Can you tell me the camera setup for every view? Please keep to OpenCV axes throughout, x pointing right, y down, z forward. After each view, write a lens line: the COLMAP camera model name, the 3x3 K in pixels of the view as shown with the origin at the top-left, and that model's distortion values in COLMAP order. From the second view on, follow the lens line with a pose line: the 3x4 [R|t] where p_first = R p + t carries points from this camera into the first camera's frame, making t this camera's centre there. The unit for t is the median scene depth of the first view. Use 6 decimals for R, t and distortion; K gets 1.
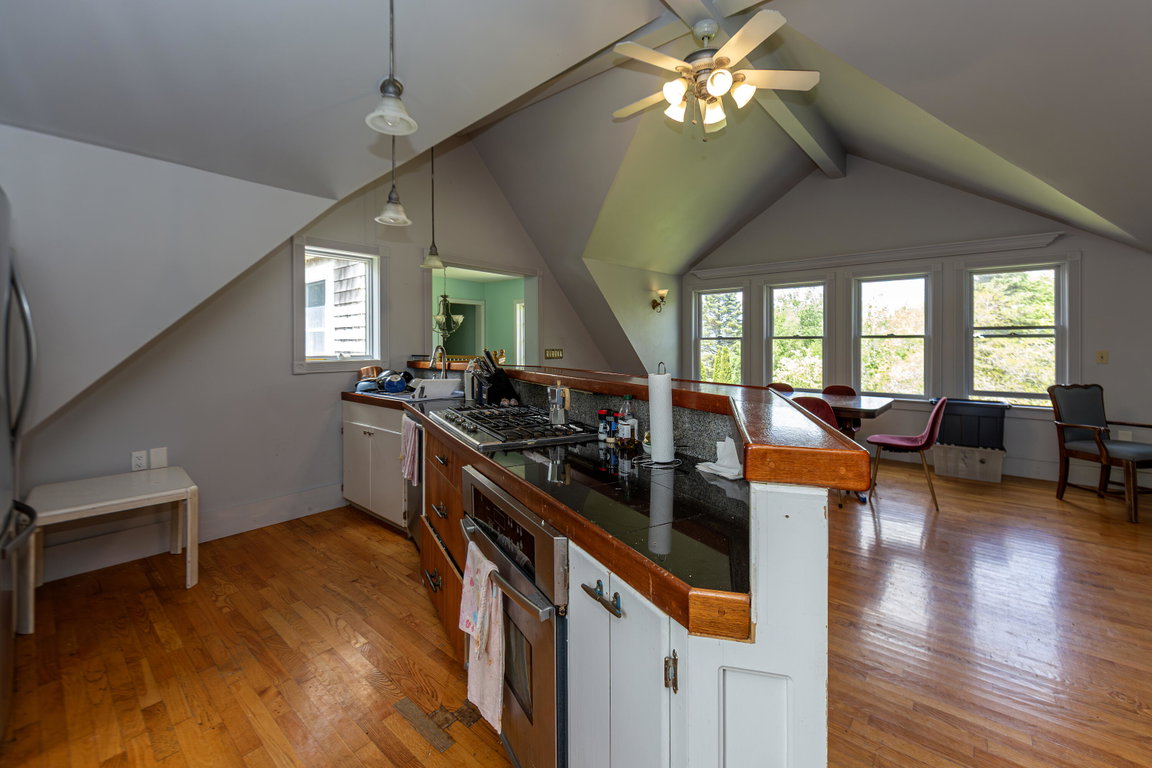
lens RADIAL K [[454.4, 0, 574.5], [0, 454.4, 344.0], [0, 0, 1]] dist [-0.003113, -0.000278]
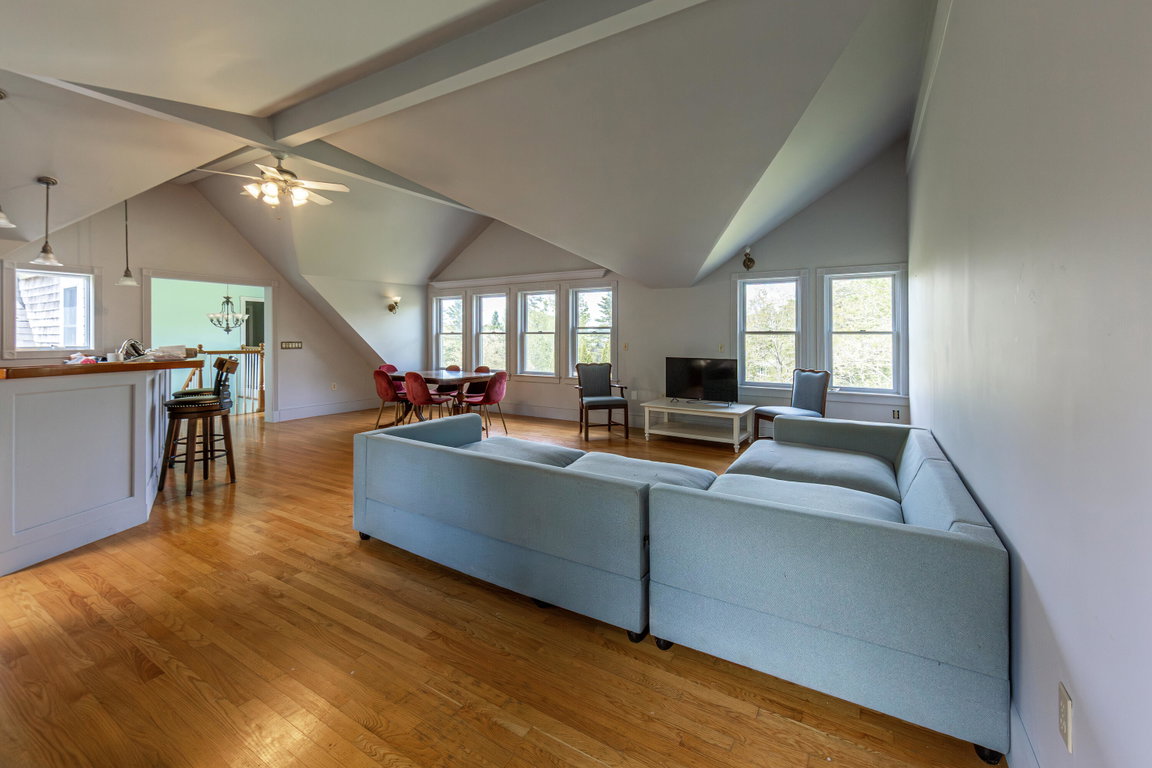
lens RADIAL K [[454.4, 0, 598.0], [0, 454.4, 330.8], [0, 0, 1]] dist [-0.003113, -0.000278]
pose [[0.983918, 0.009481, 0.178368, 0.601295], [-0.007289, 0.999890, -0.012941, -0.008921], [-0.178471, 0.011433, 0.983879, -0.454872]]
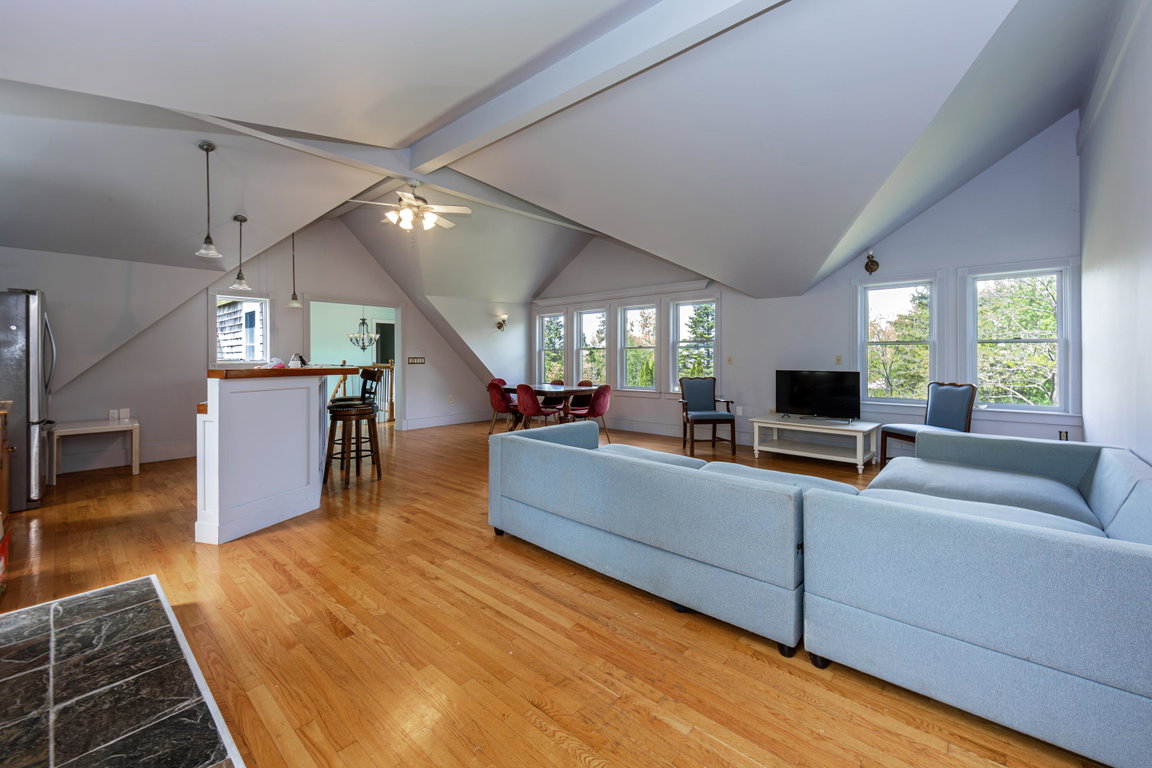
lens RADIAL K [[454.4, 0, 595.1], [0, 454.4, 353.3], [0, 0, 1]] dist [-0.003113, -0.000278]
pose [[0.999925, -0.002008, -0.012052, 0.550009], [0.001898, 0.999956, -0.009162, 0.013307], [0.012070, 0.009139, 0.999885, -0.443614]]
